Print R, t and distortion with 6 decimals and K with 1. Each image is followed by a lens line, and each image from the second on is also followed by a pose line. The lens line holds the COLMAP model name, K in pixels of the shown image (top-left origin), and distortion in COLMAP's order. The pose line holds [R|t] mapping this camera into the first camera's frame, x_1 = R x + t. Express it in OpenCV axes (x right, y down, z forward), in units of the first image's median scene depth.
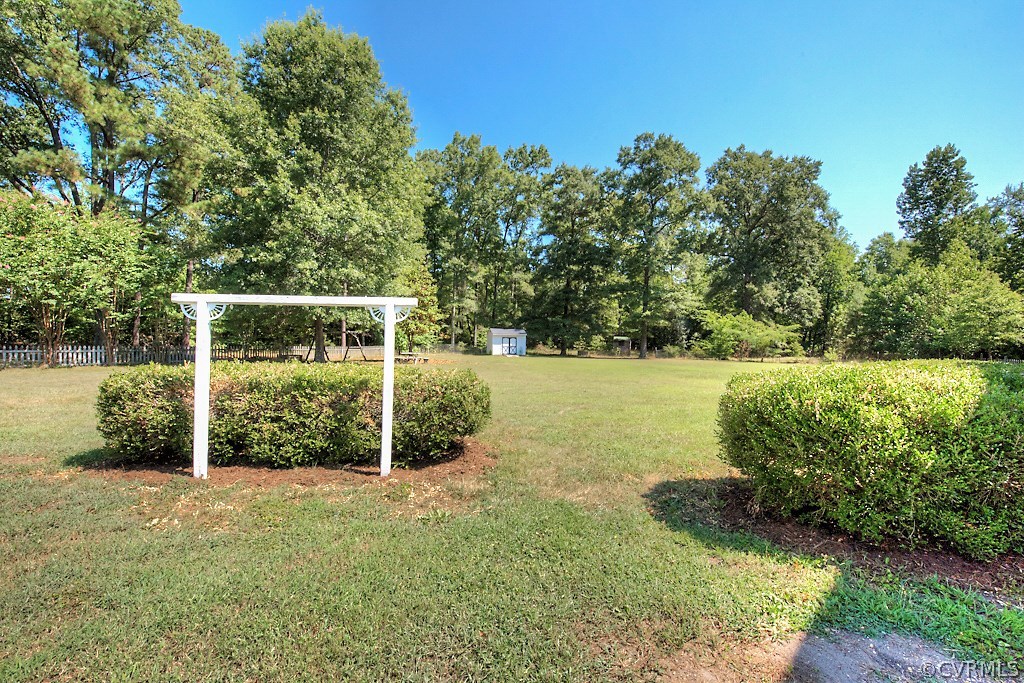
lens RADIAL K [[405.7, 0, 509.0], [0, 405.7, 342.5], [0, 0, 1]] dist [-0.016048, -0.002429]
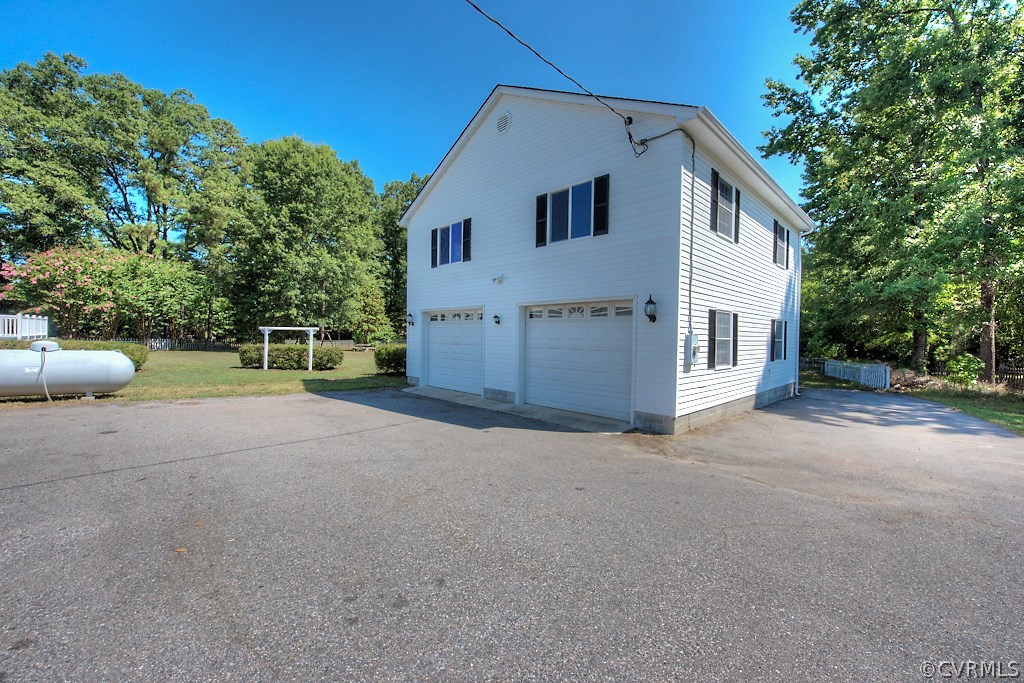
lens RADIAL K [[405.7, 0, 509.0], [0, 405.7, 347.4], [0, 0, 1]] dist [-0.016048, -0.002429]
pose [[0.999737, 0.009954, 0.020649, 0.400723], [-0.010390, 0.999723, 0.021129, -0.006180], [-0.020433, -0.021338, 0.999563, -0.772729]]
